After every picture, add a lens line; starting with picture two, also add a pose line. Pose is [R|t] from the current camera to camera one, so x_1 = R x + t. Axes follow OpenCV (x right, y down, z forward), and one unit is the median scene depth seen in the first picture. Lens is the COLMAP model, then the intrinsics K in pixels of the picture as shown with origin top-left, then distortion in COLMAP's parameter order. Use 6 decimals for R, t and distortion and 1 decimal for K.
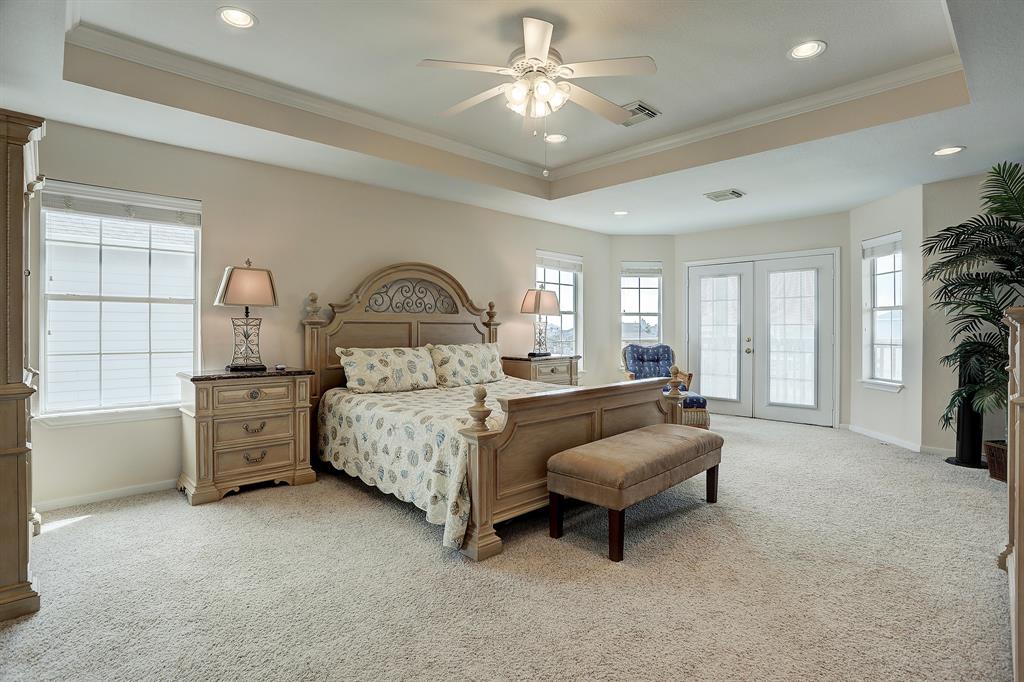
lens RADIAL K [[502.1, 0, 509.0], [0, 502.1, 343.2], [0, 0, 1]] dist [-0.067096, 0.024813]
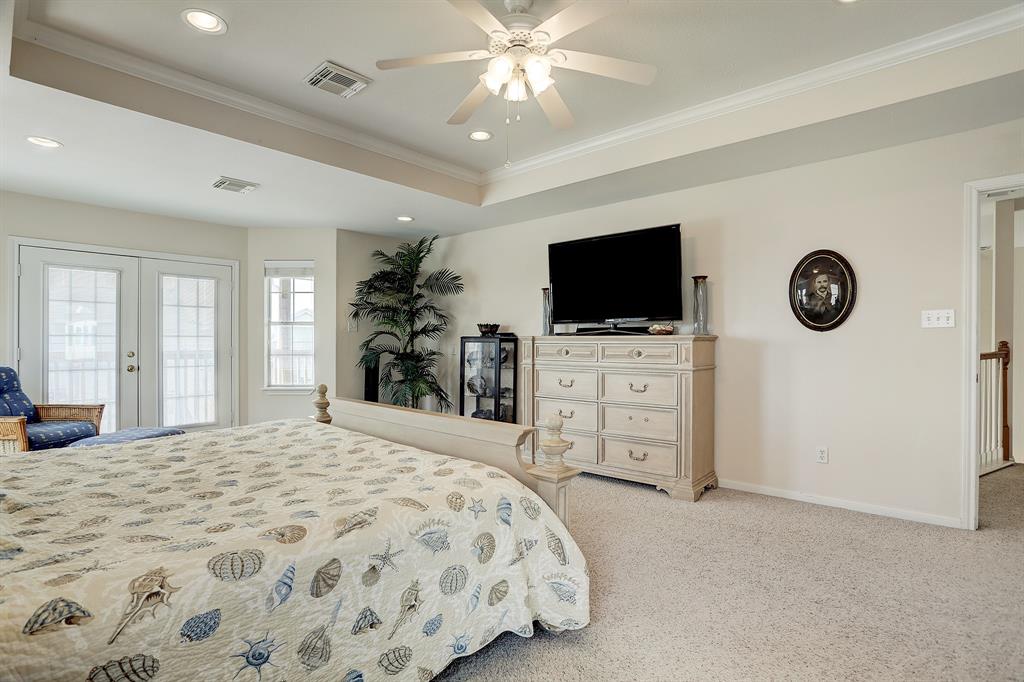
lens RADIAL K [[502.1, 0, 509.0], [0, 502.1, 343.2], [0, 0, 1]] dist [-0.067096, 0.024813]
pose [[-0.076923, -0.002804, 0.997033, -0.372503], [0.022778, 0.999730, 0.004569, -0.015918], [-0.996777, 0.023062, -0.076838, 0.490163]]
